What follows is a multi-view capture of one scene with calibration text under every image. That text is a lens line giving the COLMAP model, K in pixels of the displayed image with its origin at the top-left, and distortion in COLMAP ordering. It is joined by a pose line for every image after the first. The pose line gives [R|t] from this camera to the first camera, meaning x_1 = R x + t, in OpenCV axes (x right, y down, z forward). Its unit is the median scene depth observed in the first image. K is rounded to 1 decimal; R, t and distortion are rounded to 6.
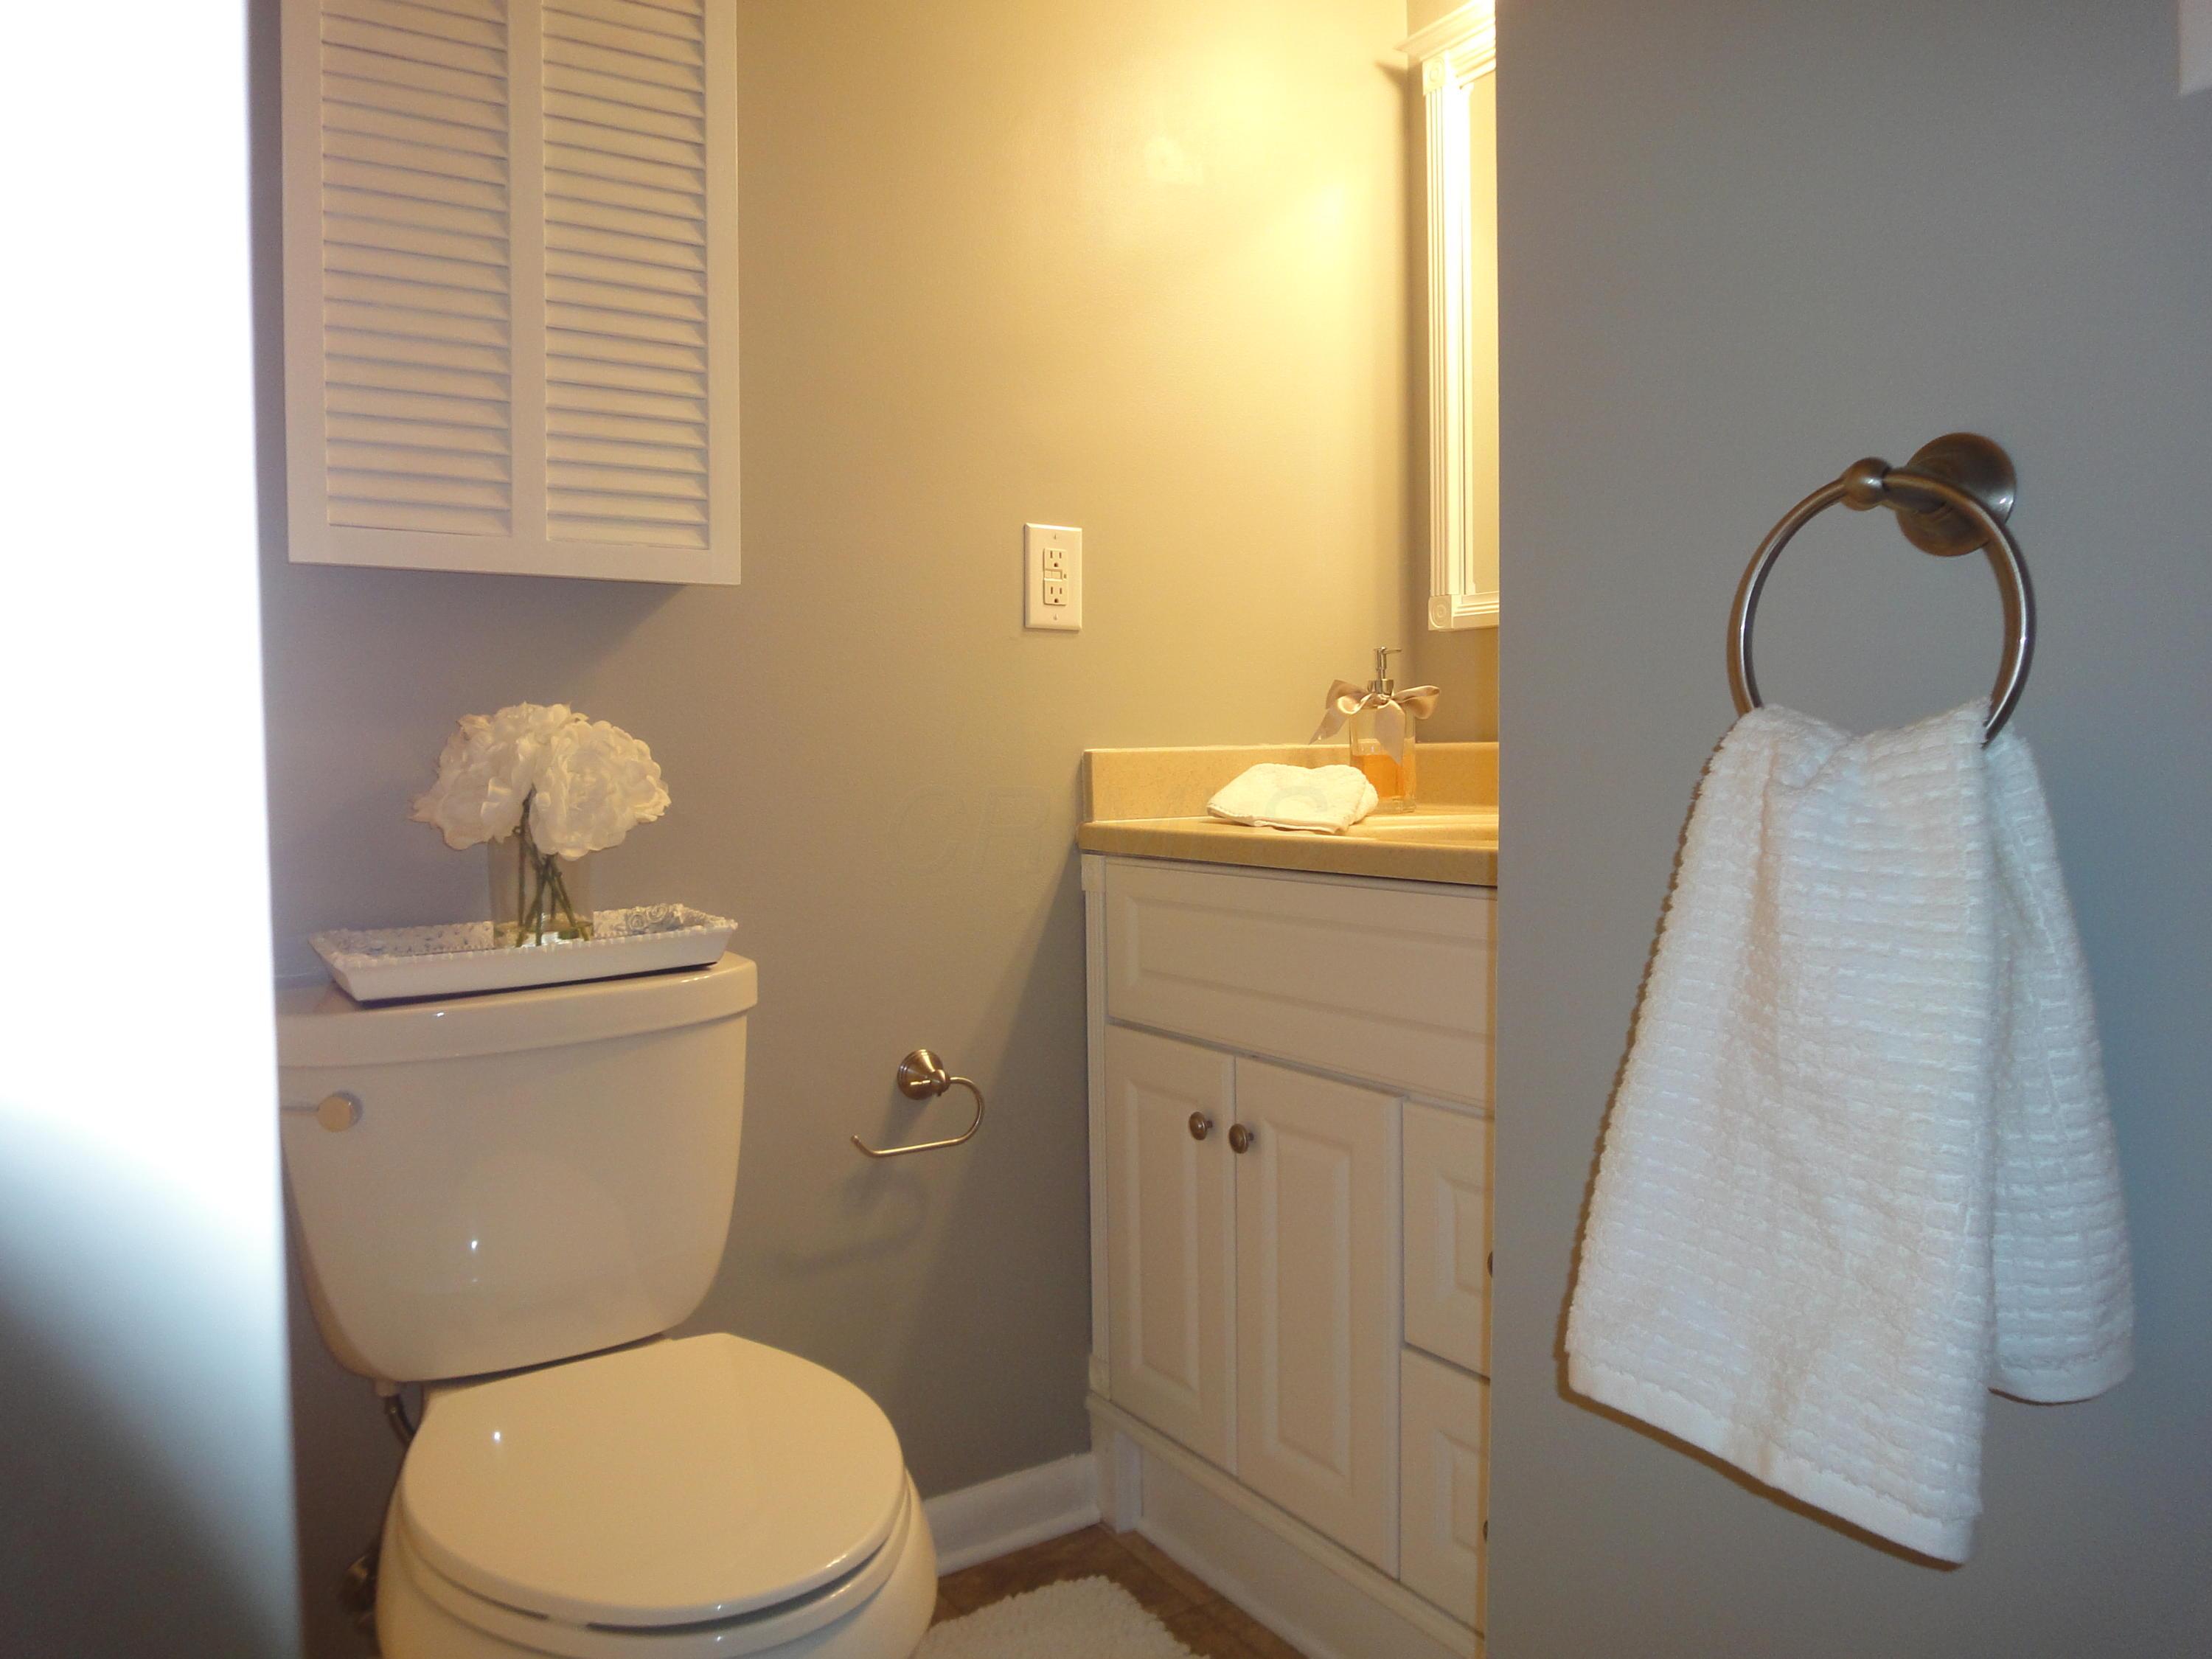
lens RADIAL K [[1572.4, 0, 1118.0], [0, 1572.4, 815.9], [0, 0, 1]] dist [-0.043373, 0.001200]
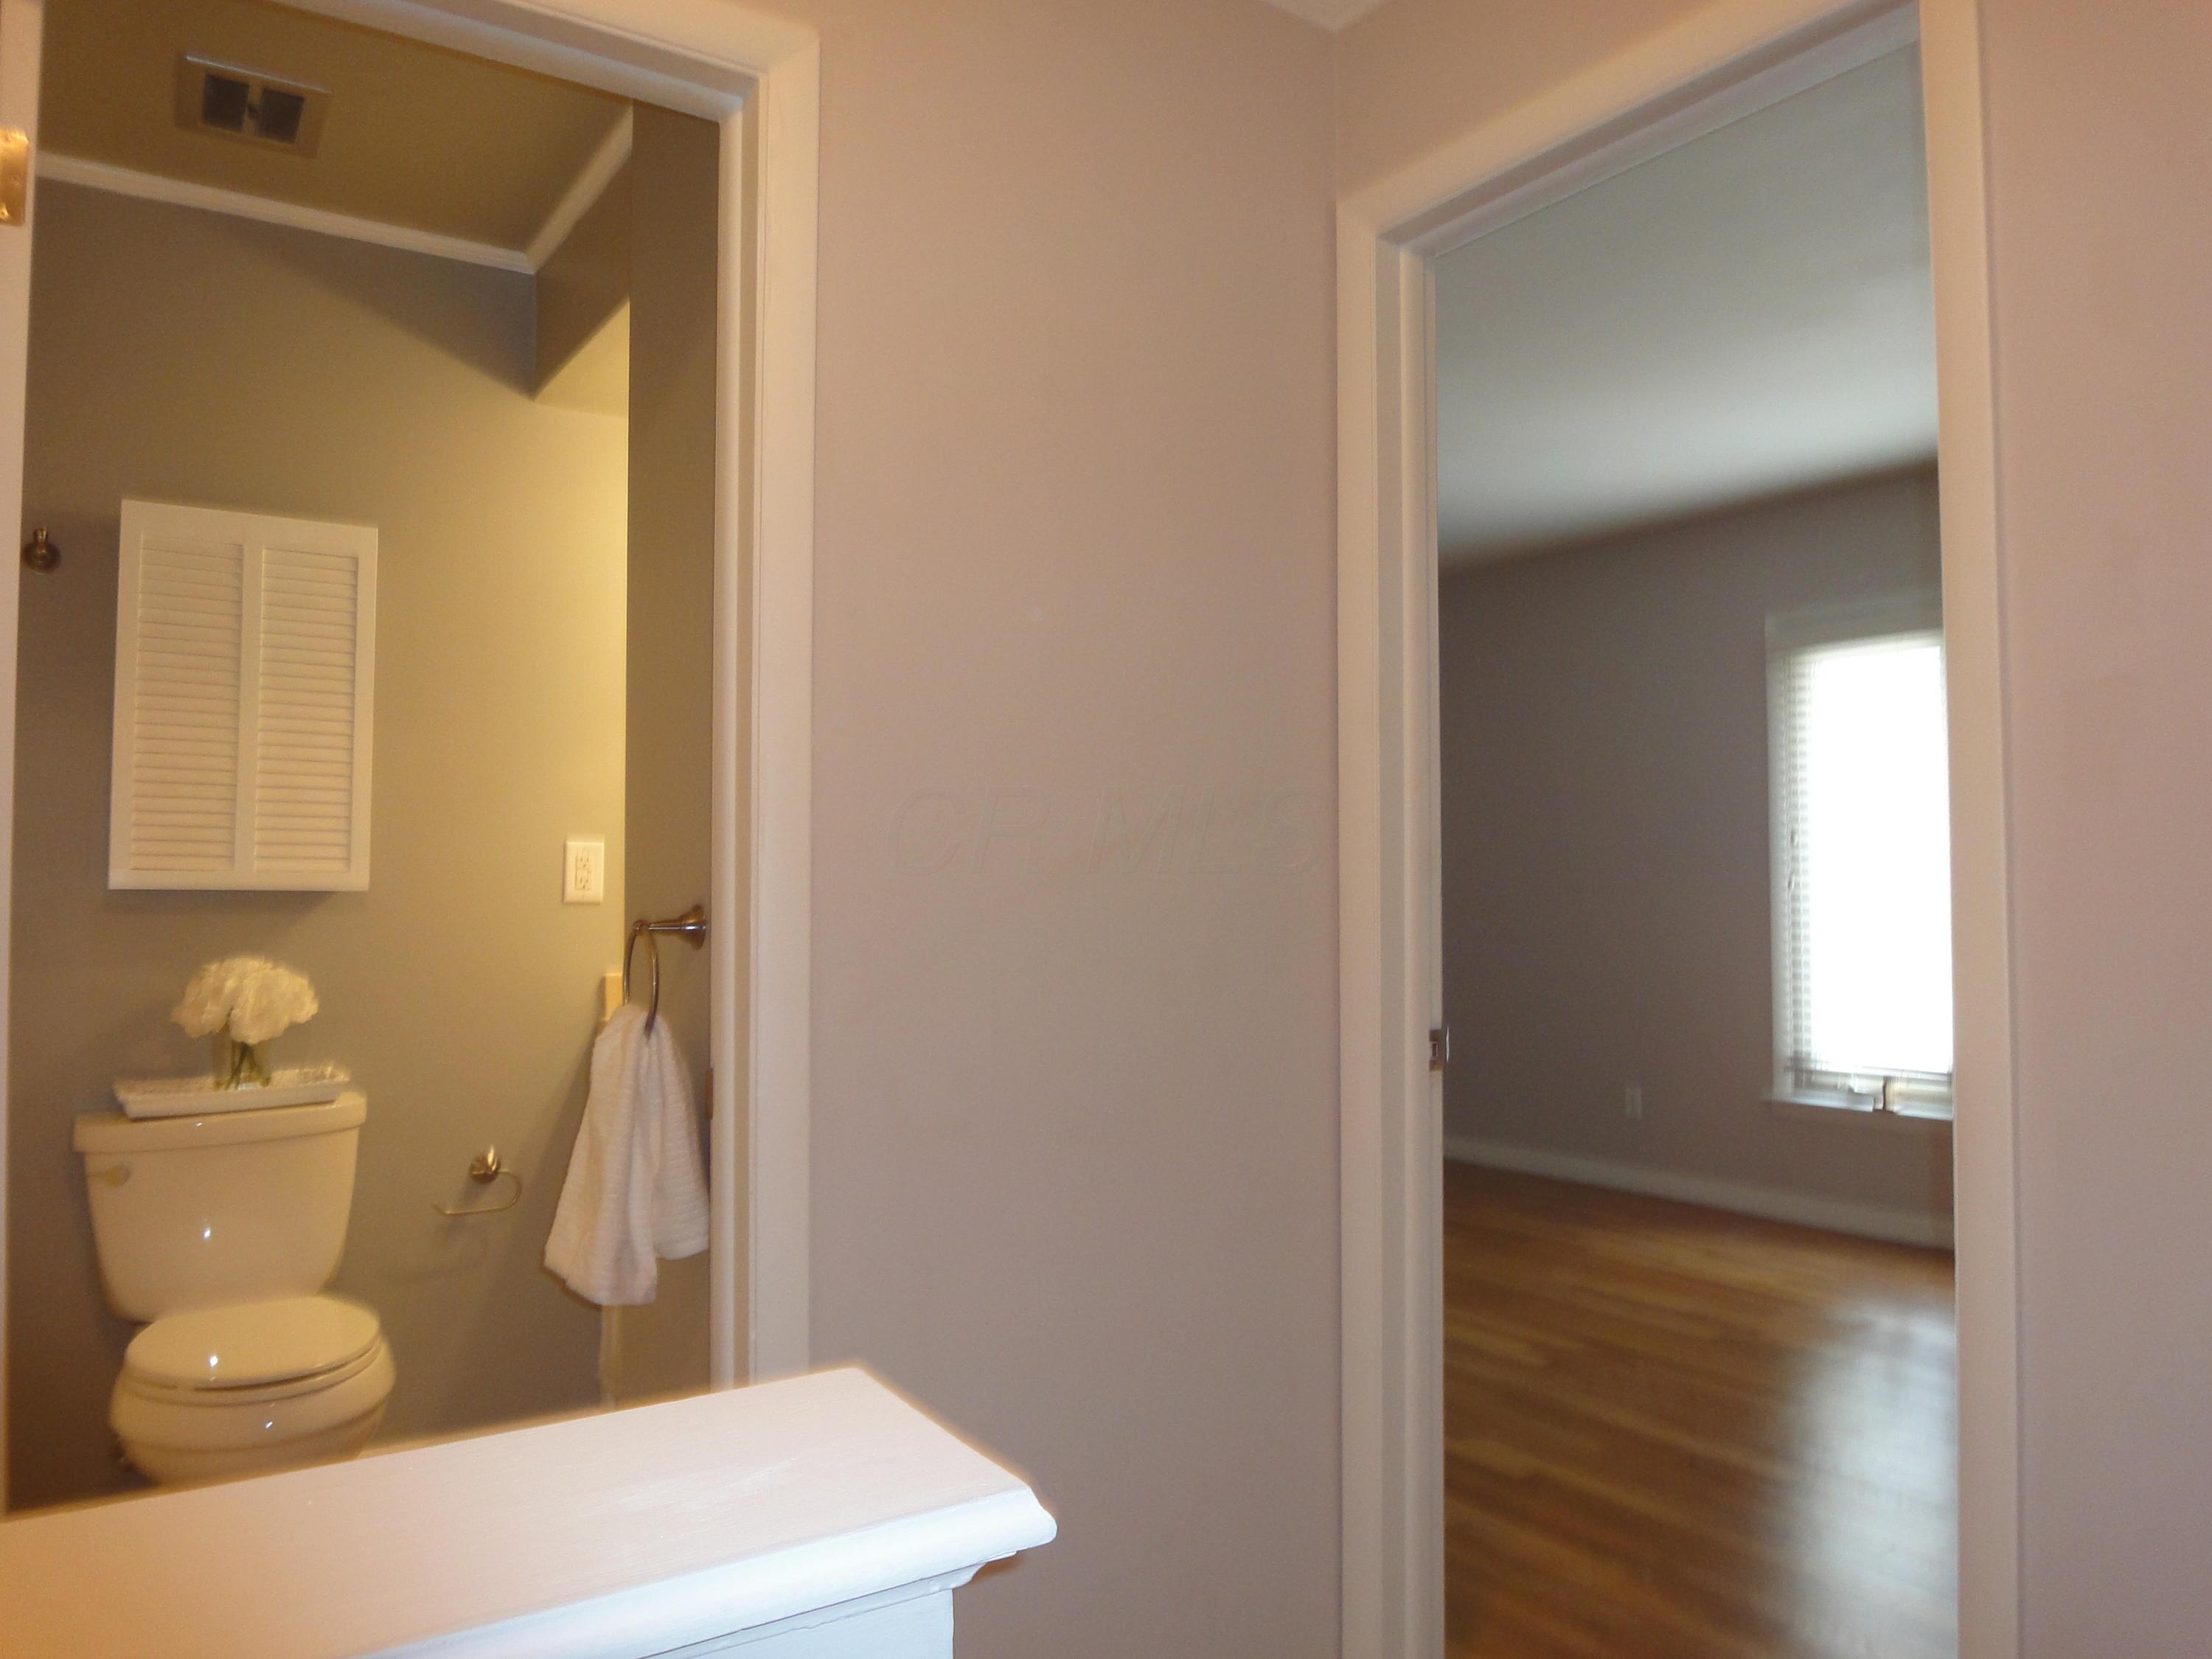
lens RADIAL K [[1594.6, 0, 1129.8], [0, 1594.6, 822.5], [0, 0, 1]] dist [-0.035518, 0.004123]
pose [[0.999577, 0.007987, 0.027955, 0.623078], [-0.005580, 0.996353, -0.085139, -0.077556], [-0.028533, 0.084947, 0.995977, -0.908642]]
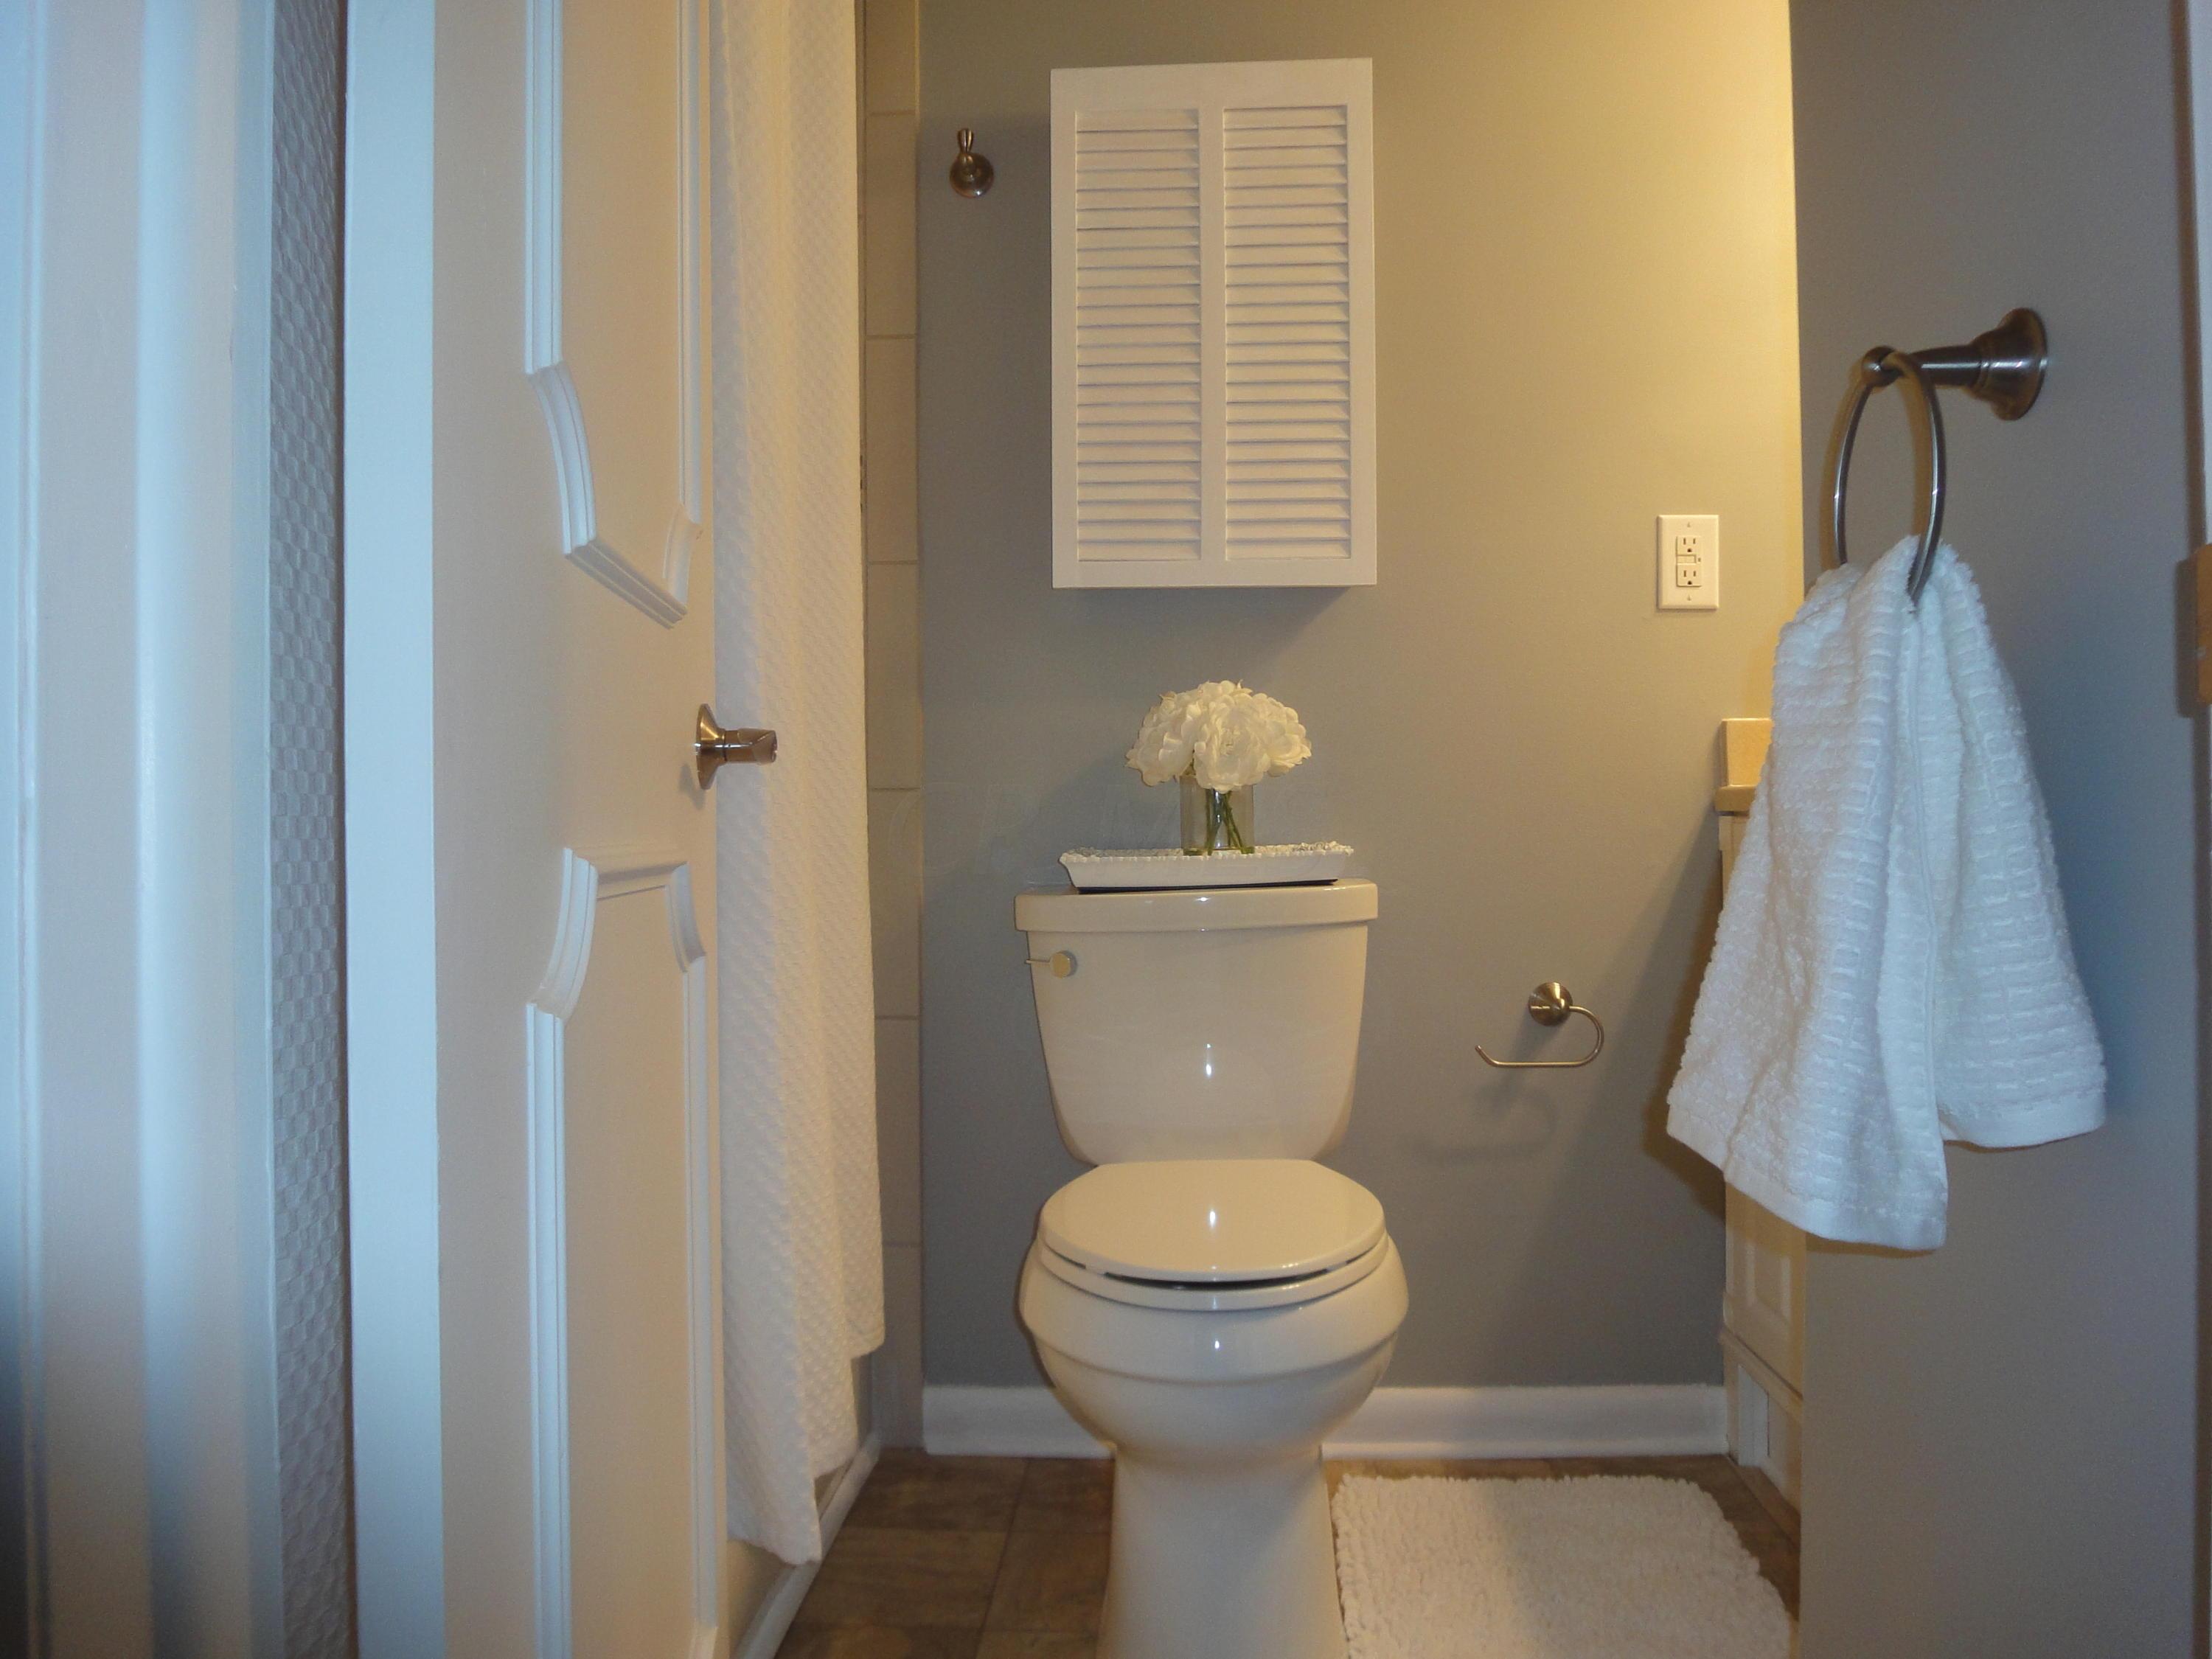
lens RADIAL K [[1591.2, 0, 1106.5], [0, 1591.2, 812.9], [0, 0, 1]] dist [-0.041091, 0.006308]
pose [[0.806919, -0.001055, -0.590661, 0.352193], [-0.024711, 0.999063, -0.035543, 0.089694], [0.590144, 0.043277, 0.806137, -0.148563]]
